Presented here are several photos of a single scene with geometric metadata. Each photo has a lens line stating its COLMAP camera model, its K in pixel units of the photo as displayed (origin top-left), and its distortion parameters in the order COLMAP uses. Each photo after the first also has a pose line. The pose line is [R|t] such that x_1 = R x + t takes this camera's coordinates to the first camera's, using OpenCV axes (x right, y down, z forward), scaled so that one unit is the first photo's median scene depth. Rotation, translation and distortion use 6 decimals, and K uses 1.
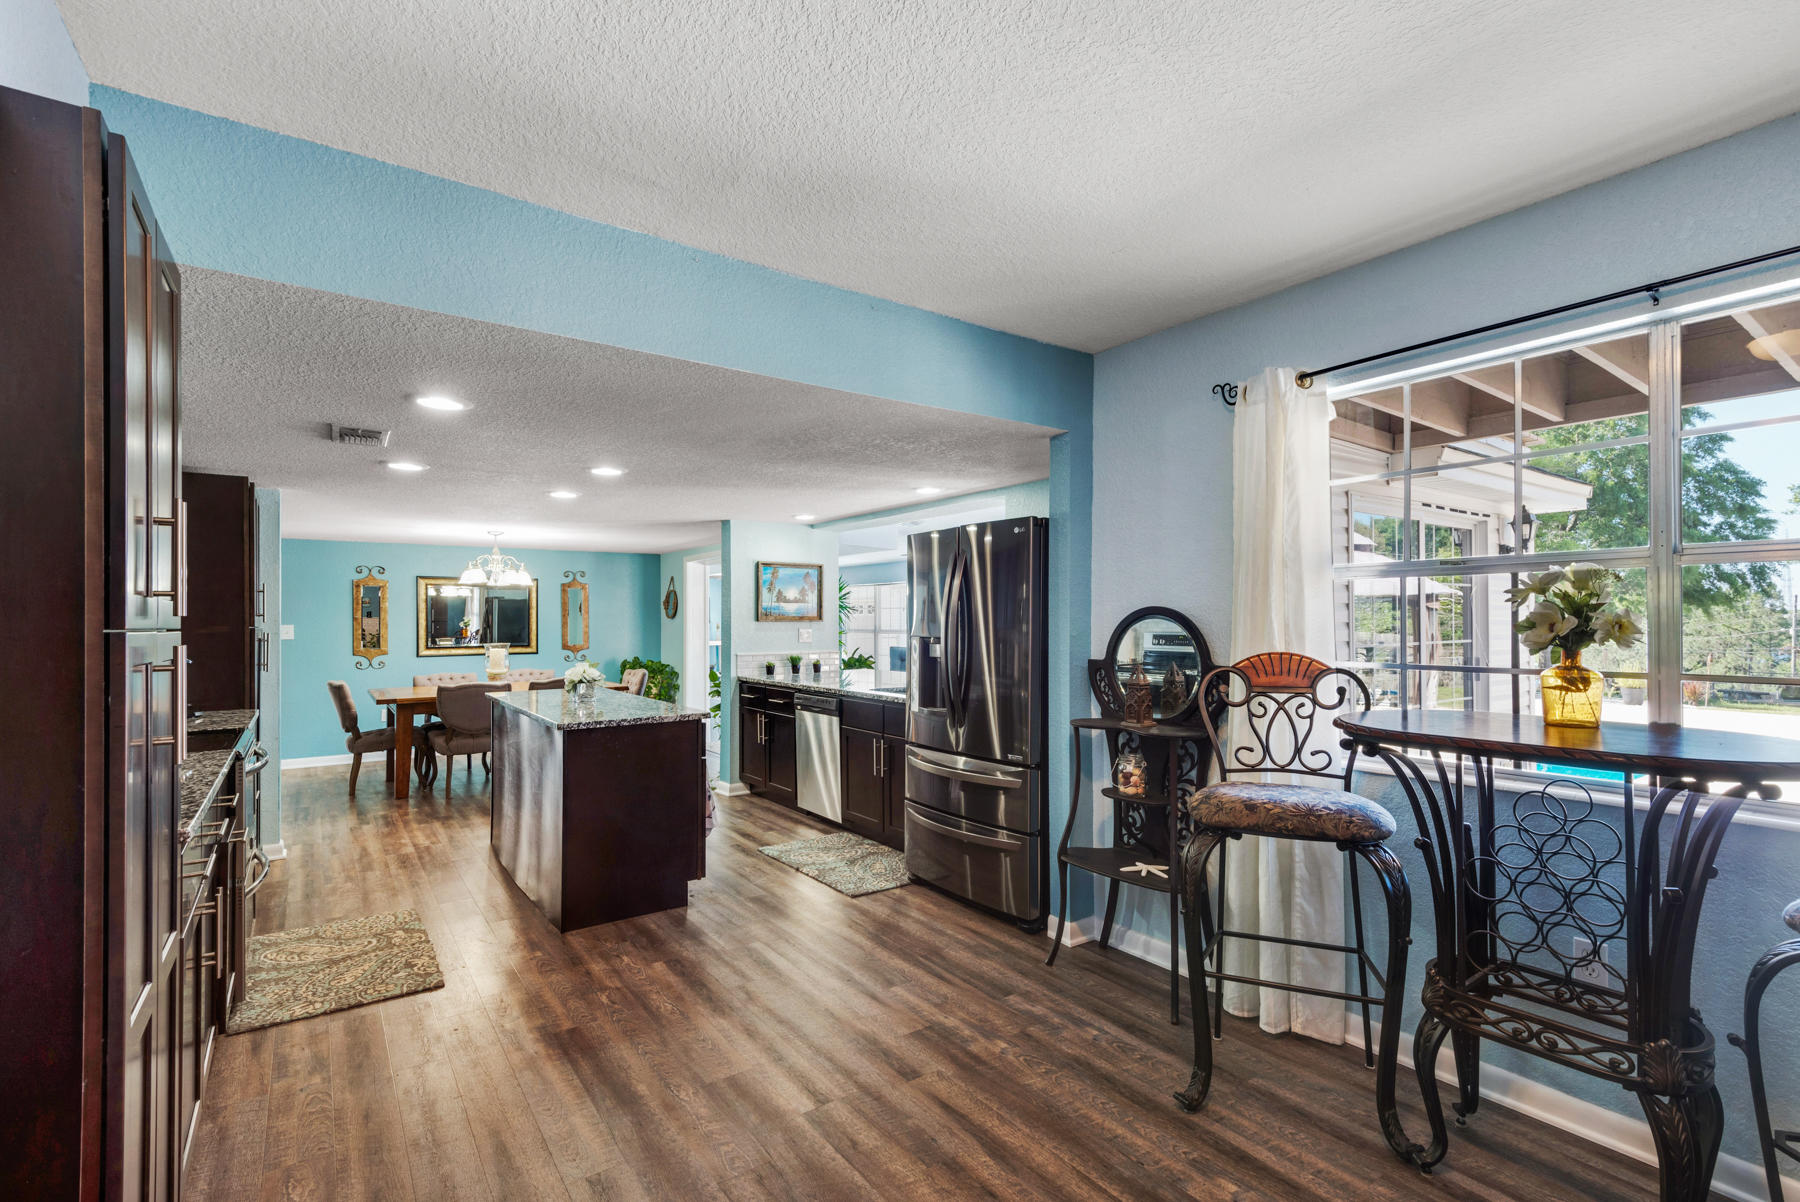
lens RADIAL K [[864.2, 0, 904.5], [0, 864.2, 612.9], [0, 0, 1]] dist [0.026815, -0.000212]
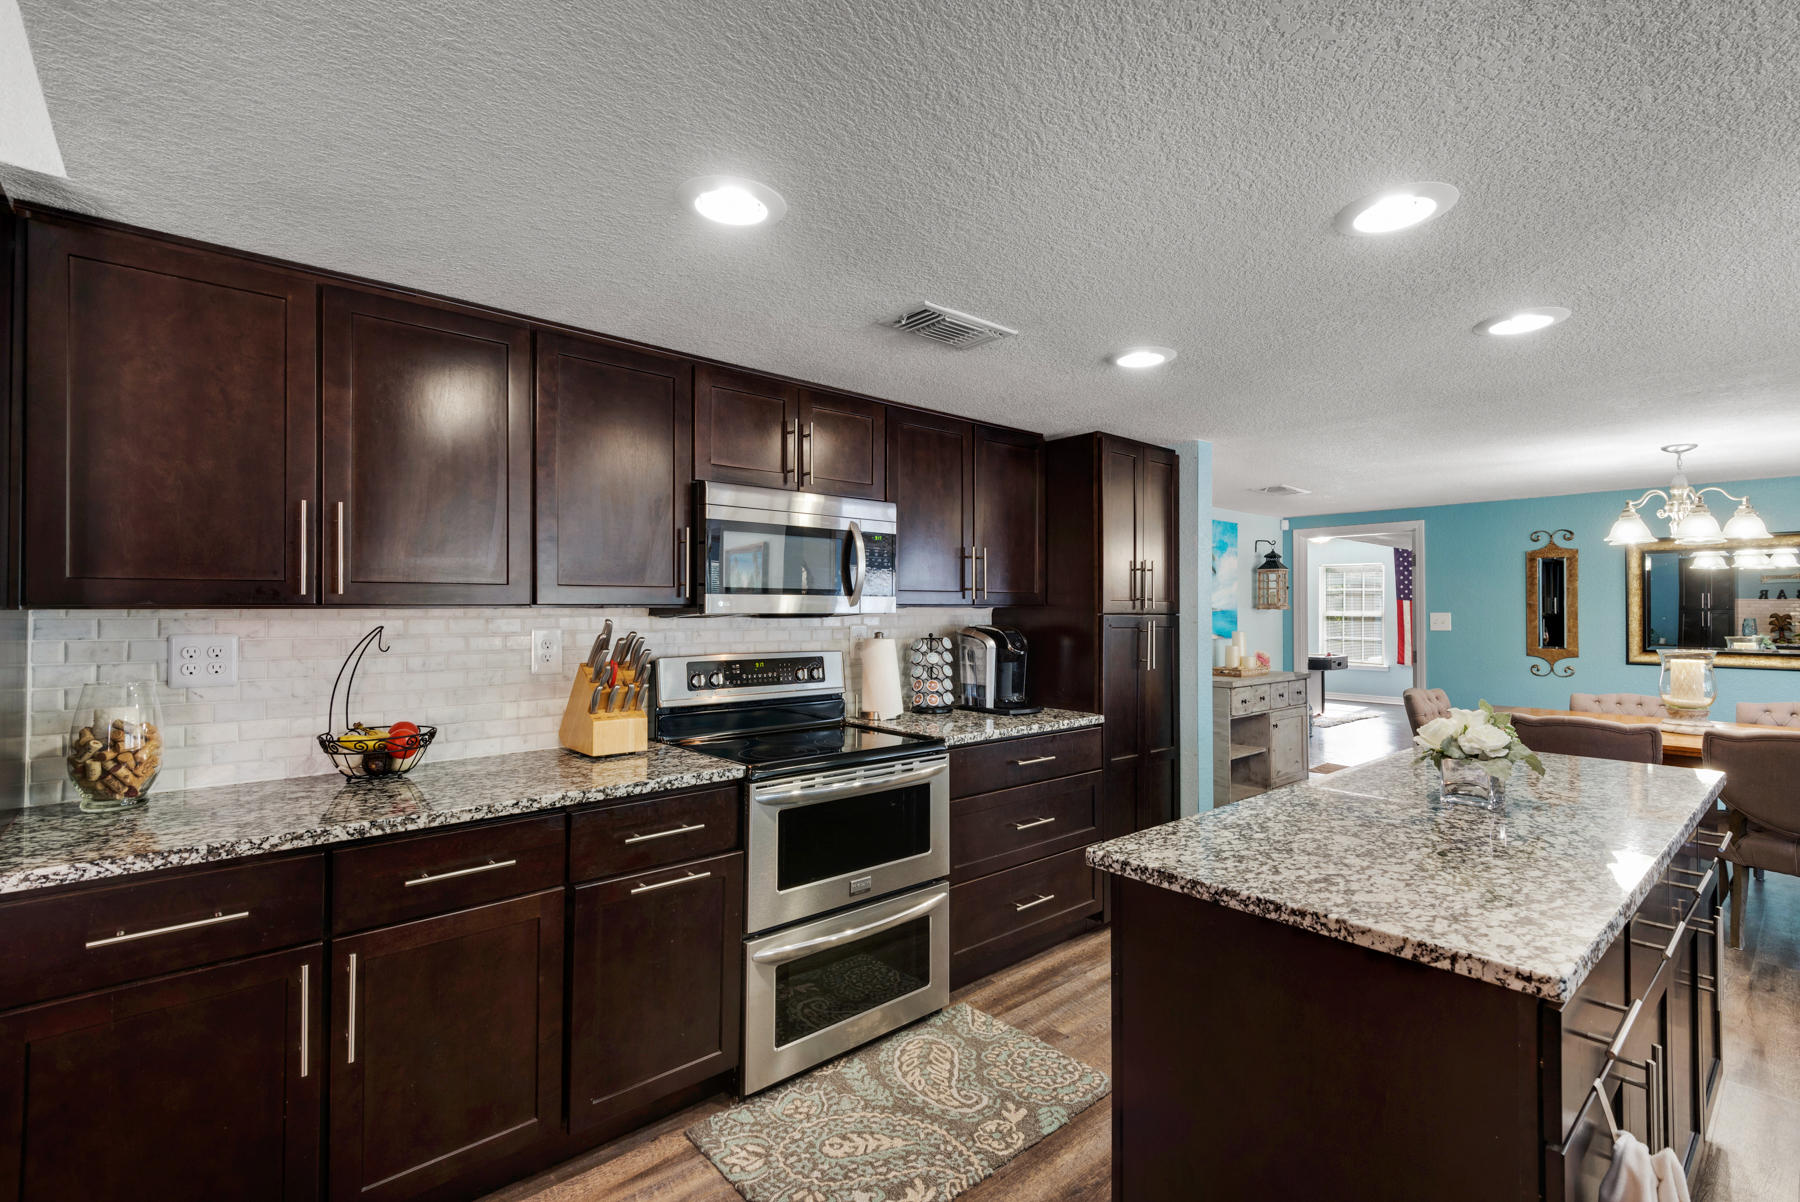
lens RADIAL K [[825.5, 0, 908.9], [0, 825.5, 592.8], [0, 0, 1]] dist [-0.000160, -0.000165]
pose [[0.110642, -0.005108, -0.993847, -0.004461], [0.000898, 0.999987, -0.005040, 0.000354], [0.993860, -0.000335, 0.110645, 0.685907]]
